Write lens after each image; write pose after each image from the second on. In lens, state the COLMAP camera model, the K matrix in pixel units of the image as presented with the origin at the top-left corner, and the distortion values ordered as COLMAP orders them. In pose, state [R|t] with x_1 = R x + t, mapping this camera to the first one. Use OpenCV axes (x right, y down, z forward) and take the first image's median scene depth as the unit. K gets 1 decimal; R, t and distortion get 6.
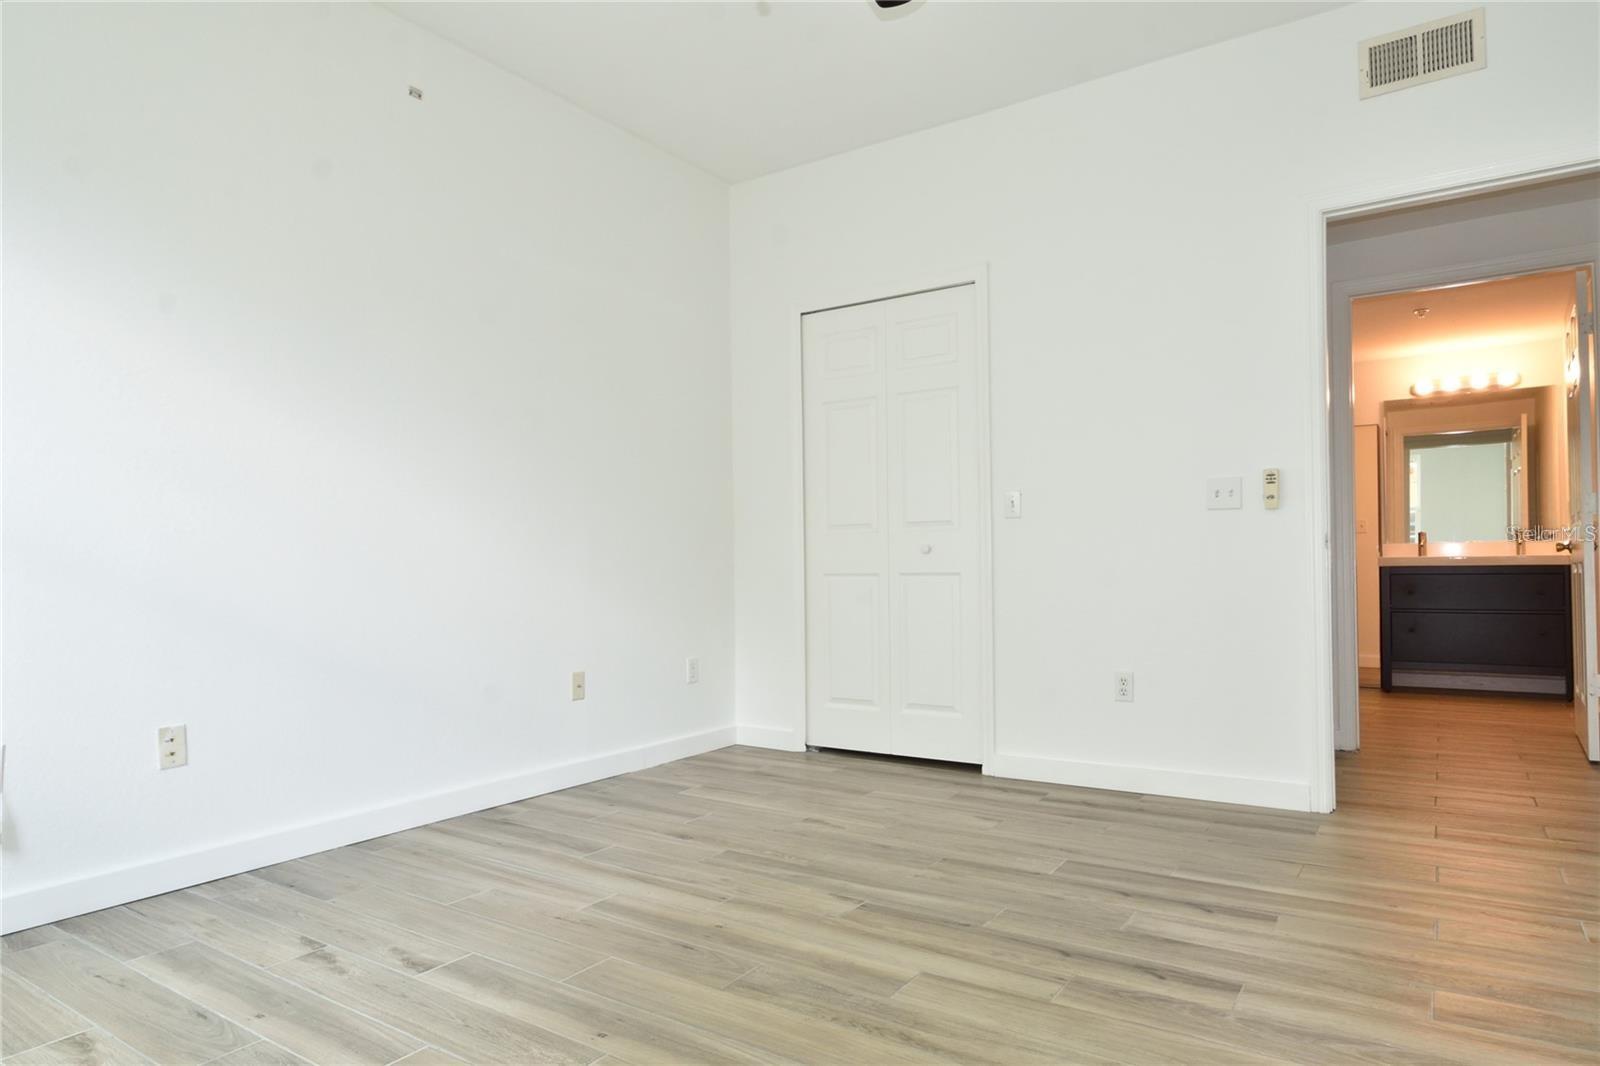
lens RADIAL K [[914.3, 0, 793.3], [0, 914.3, 561.0], [0, 0, 1]] dist [0.001558, -0.009948]
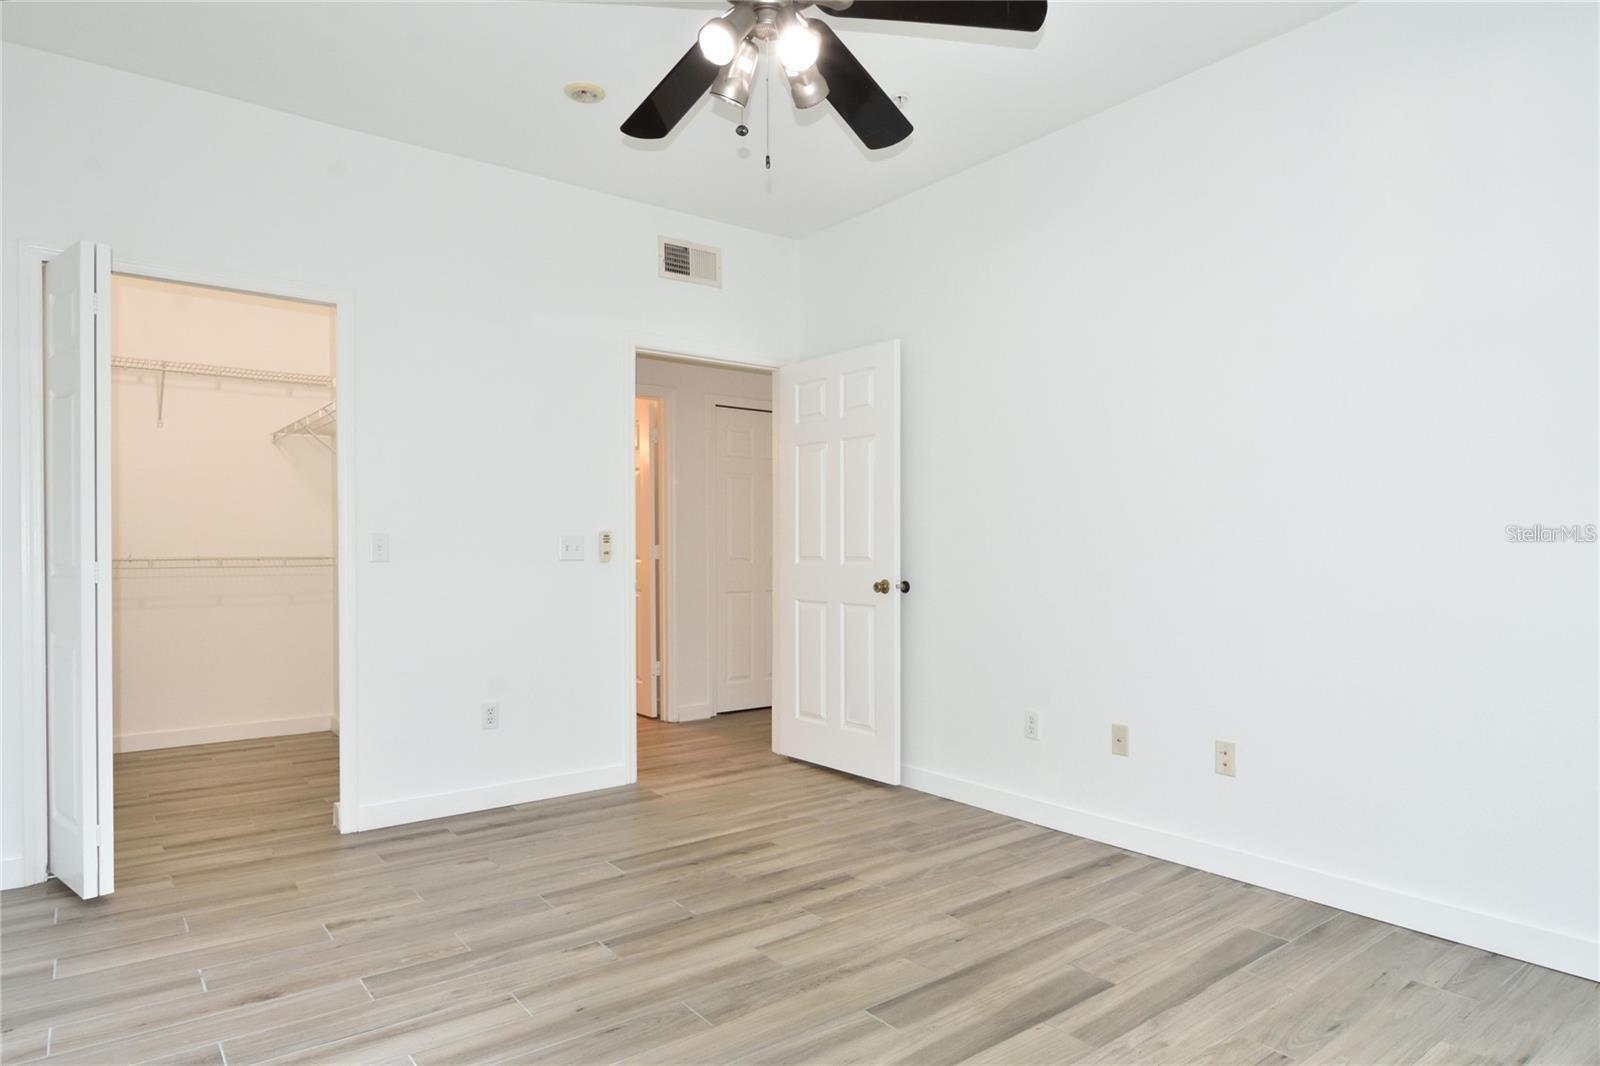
lens RADIAL K [[914.3, 0, 793.3], [0, 914.3, 561.0], [0, 0, 1]] dist [0.001558, -0.009948]
pose [[0.337920, 0.003979, 0.941166, -0.778118], [-0.006693, 0.999976, -0.001824, -0.071655], [-0.941151, -0.005683, 0.337938, 0.374053]]
